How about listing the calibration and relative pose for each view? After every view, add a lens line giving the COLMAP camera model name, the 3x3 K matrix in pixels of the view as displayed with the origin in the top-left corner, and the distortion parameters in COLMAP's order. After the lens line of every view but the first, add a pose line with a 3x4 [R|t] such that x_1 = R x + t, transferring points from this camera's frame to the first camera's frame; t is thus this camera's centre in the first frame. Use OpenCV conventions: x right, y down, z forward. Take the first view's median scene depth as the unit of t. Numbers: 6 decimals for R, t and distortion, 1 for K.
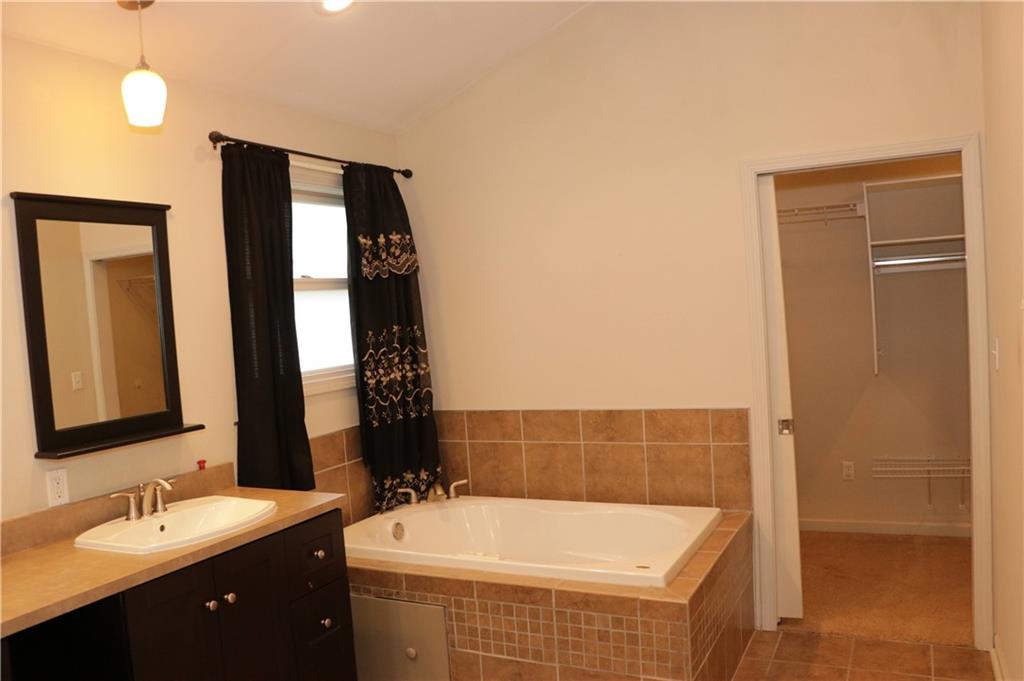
lens RADIAL K [[848.7, 0, 516.6], [0, 848.7, 344.8], [0, 0, 1]] dist [-0.083847, 0.005499]
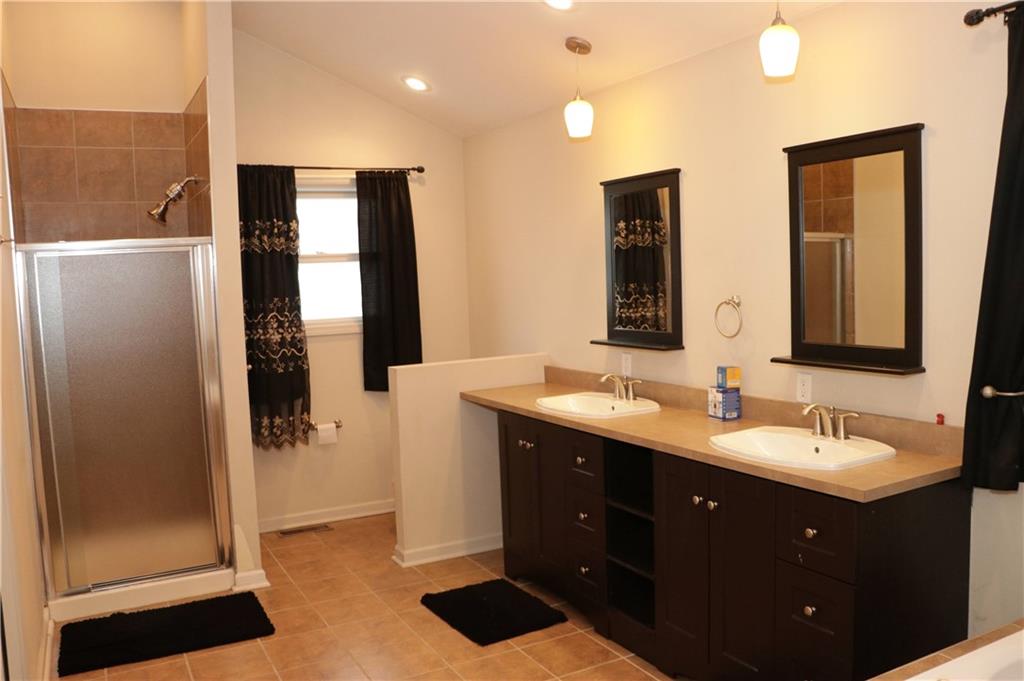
lens RADIAL K [[840.8, 0, 509.7], [0, 840.8, 349.4], [0, 0, 1]] dist [-0.179168, 0.158372]
pose [[-0.585548, 0.150310, -0.796581, 0.574037], [0.030250, 0.986026, 0.163821, -0.083682], [0.810073, 0.071829, -0.581912, 1.182009]]
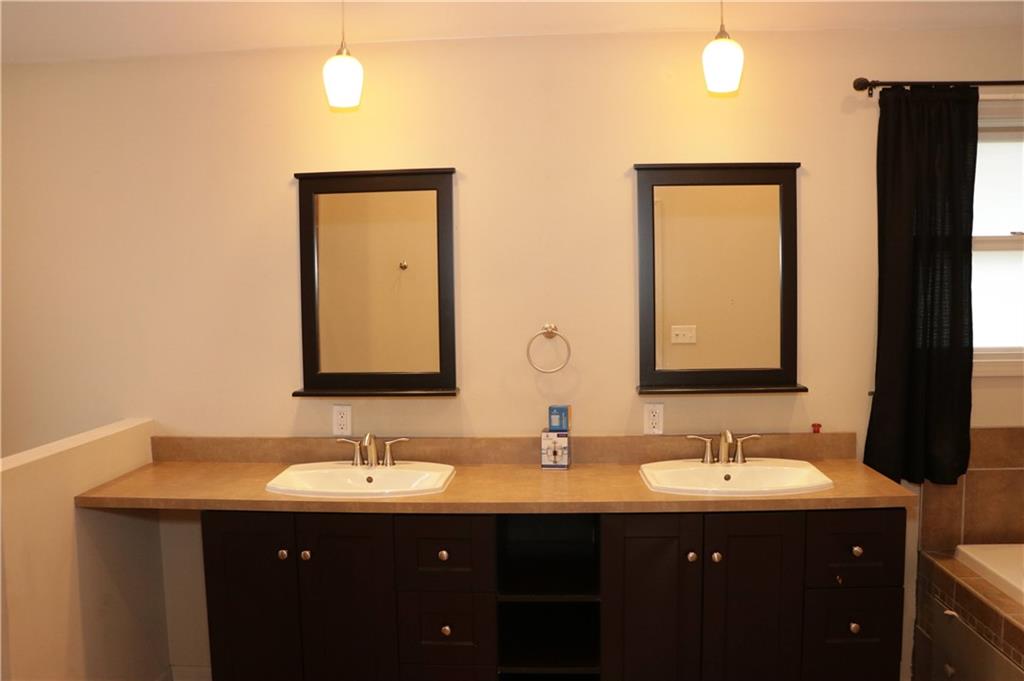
lens RADIAL K [[840.8, 0, 509.7], [0, 840.8, 349.4], [0, 0, 1]] dist [-0.179168, 0.158372]
pose [[0.382870, 0.121937, -0.915719, 0.372951], [-0.051860, 0.992524, 0.110481, -0.037604], [0.922345, 0.005190, 0.386332, 0.315007]]
